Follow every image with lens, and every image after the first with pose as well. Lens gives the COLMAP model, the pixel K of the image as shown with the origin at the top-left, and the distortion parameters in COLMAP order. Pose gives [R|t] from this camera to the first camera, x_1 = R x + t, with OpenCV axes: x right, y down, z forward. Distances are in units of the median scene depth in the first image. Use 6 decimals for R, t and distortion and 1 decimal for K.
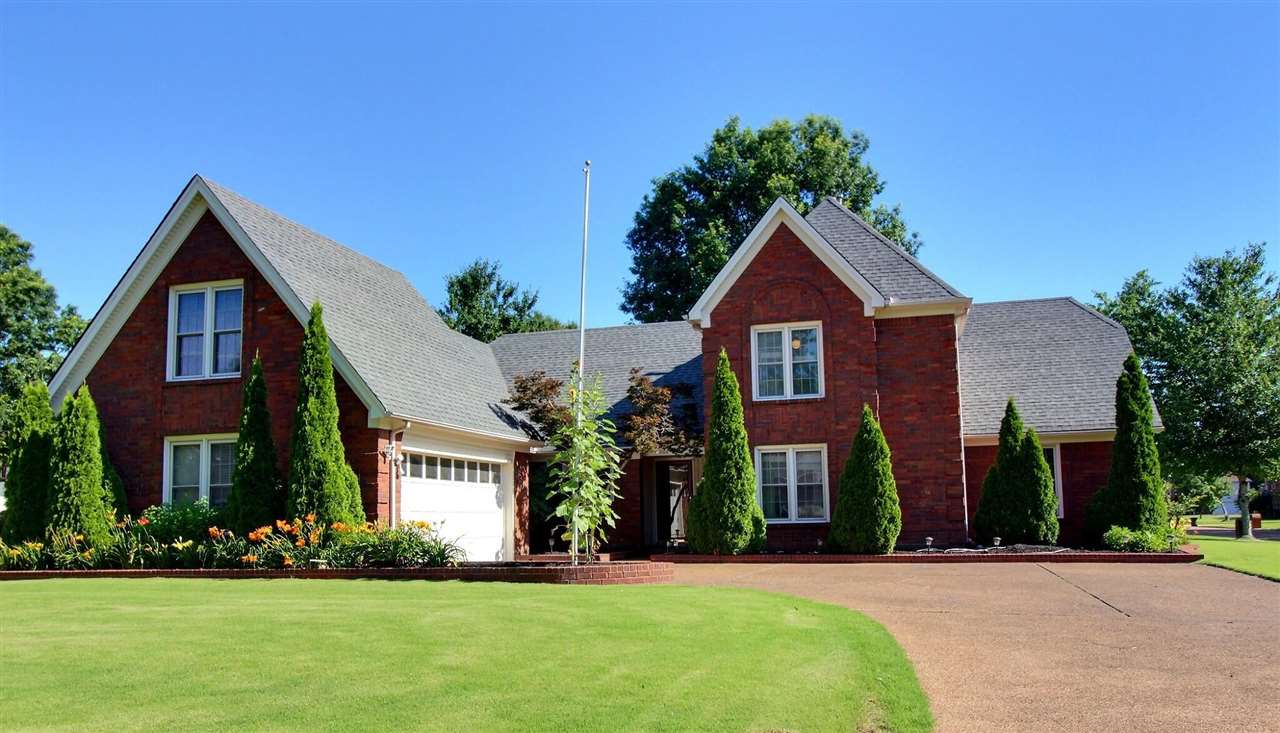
lens RADIAL K [[1072.5, 0, 639.7], [0, 1072.5, 417.9], [0, 0, 1]] dist [0.008119, -0.000225]
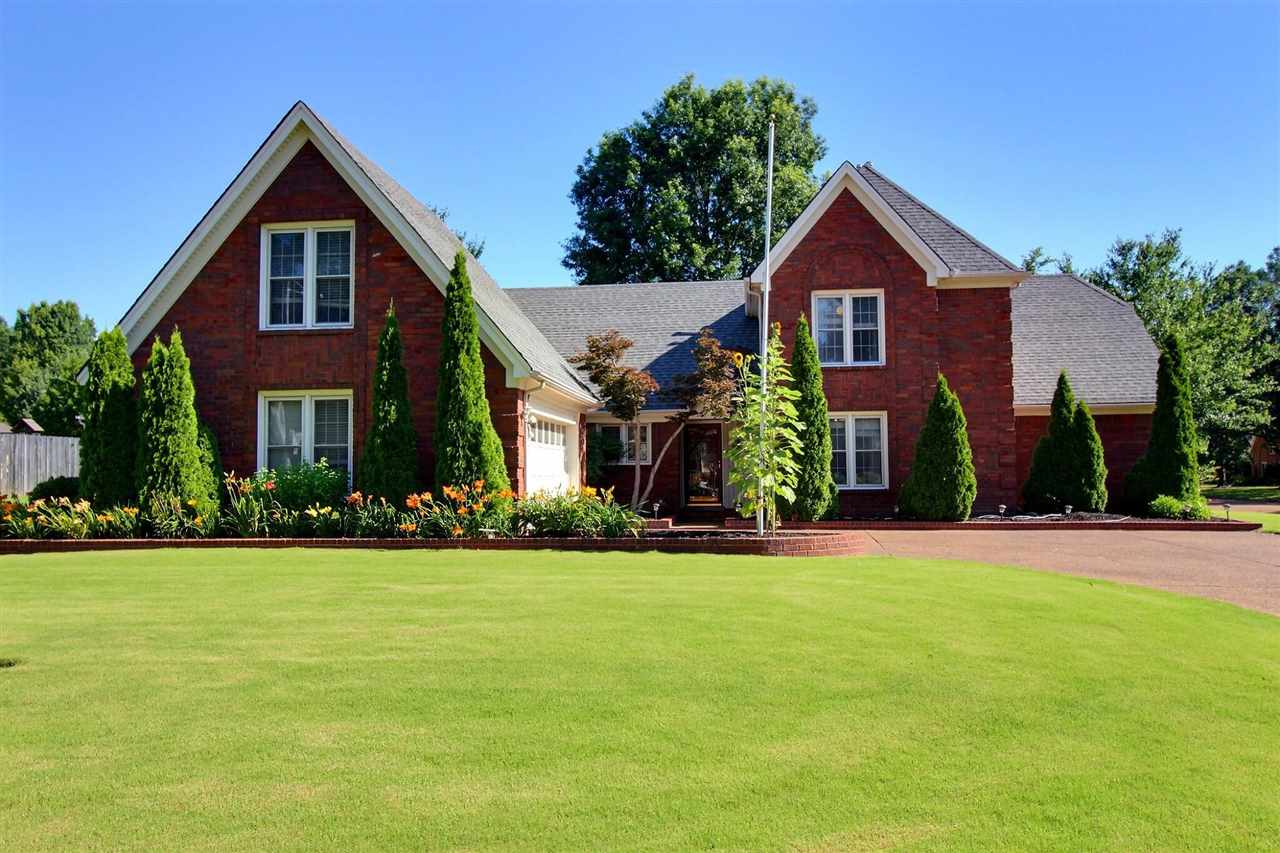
lens RADIAL K [[1066.2, 0, 640.0], [0, 1066.2, 426.5], [0, 0, 1]] dist [0.005136, 0.002596]
pose [[0.986361, 0.017743, 0.163640, -0.239805], [-0.025639, 0.998600, 0.046265, -0.002288], [-0.162590, -0.049829, 0.985435, 0.051809]]
